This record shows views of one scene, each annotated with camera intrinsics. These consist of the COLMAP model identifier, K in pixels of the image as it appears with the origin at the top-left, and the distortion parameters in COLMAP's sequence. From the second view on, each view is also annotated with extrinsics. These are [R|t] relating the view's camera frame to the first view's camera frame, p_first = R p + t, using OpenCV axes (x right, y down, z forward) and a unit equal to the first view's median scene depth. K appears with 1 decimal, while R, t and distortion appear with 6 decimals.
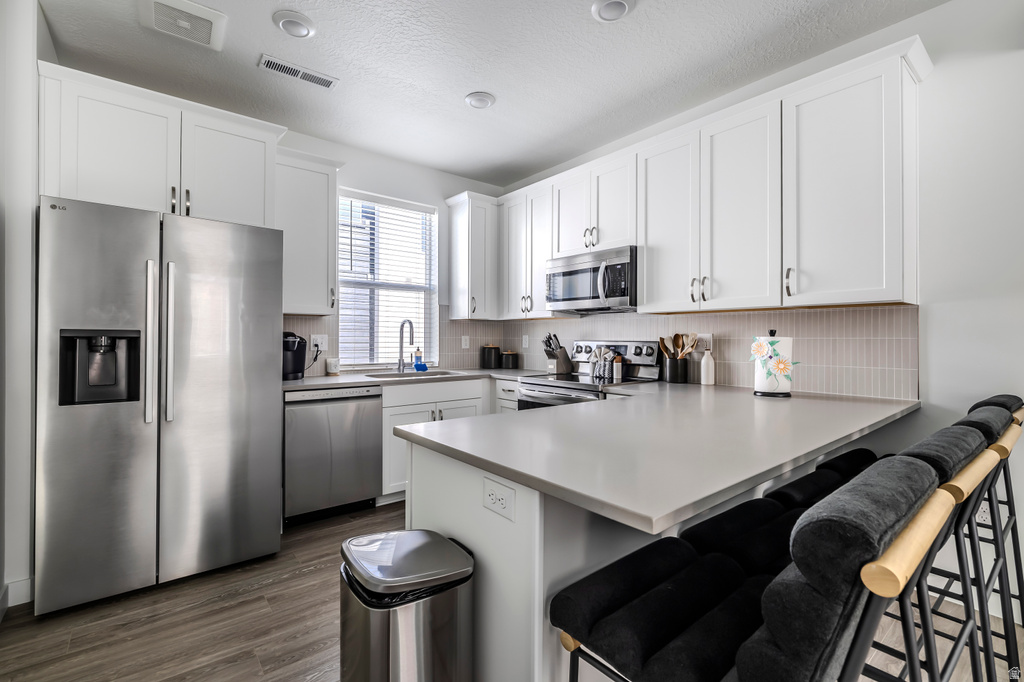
lens RADIAL K [[439.3, 0, 517.4], [0, 439.3, 329.8], [0, 0, 1]] dist [0.002344, 0.000358]
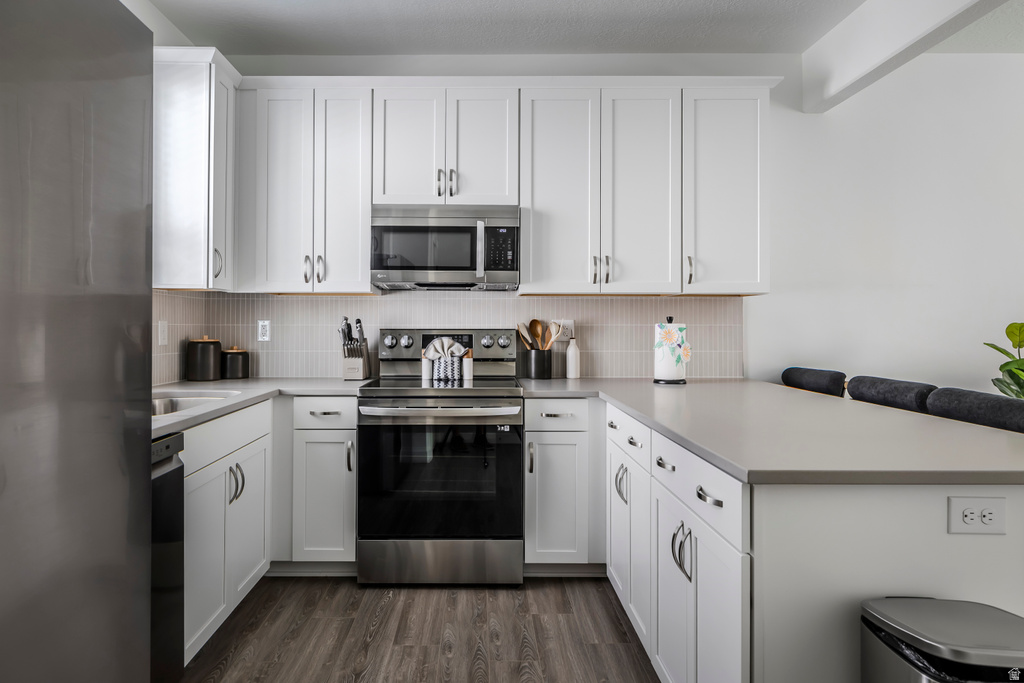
lens RADIAL K [[580.3, 0, 512.0], [0, 580.3, 315.9], [0, 0, 1]] dist [-0.000646, -0.000266]
pose [[0.649762, 0.012448, 0.760036, -0.477465], [-0.013766, 0.999895, -0.004608, 0.006980], [-0.760013, -0.007469, 0.649865, 0.312537]]
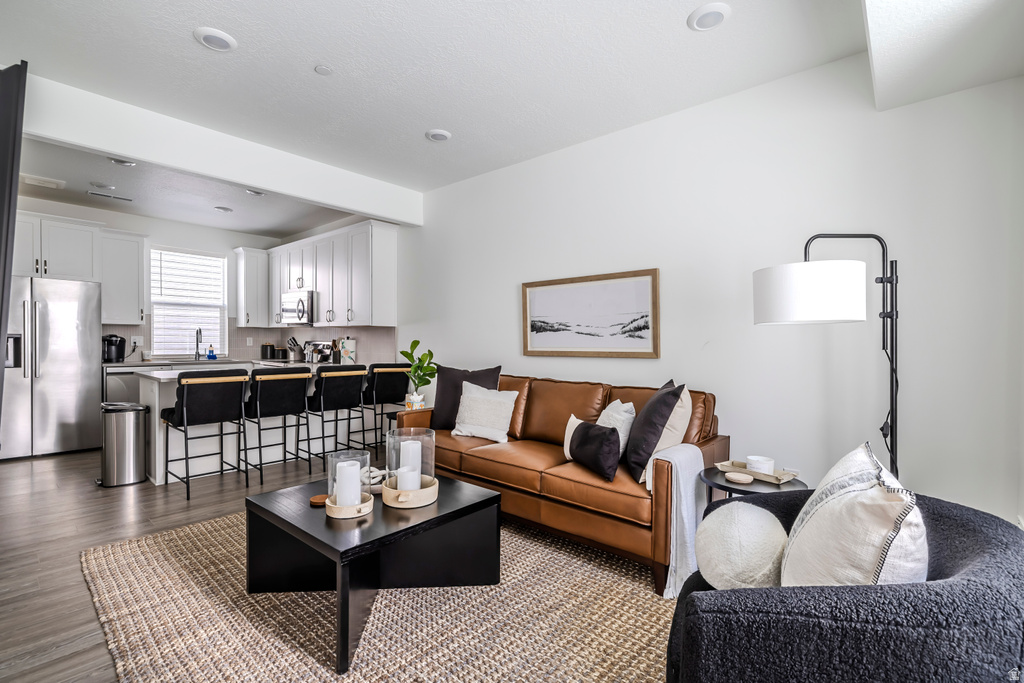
lens RADIAL K [[465.3, 0, 512.0], [0, 465.3, 341.5], [0, 0, 1]] dist [-0.002698, -0.000463]
pose [[0.988828, 0.008385, 0.148823, 0.774597], [-0.012017, 0.999651, 0.023522, -0.030157], [-0.148574, -0.025047, 0.988584, -1.052038]]
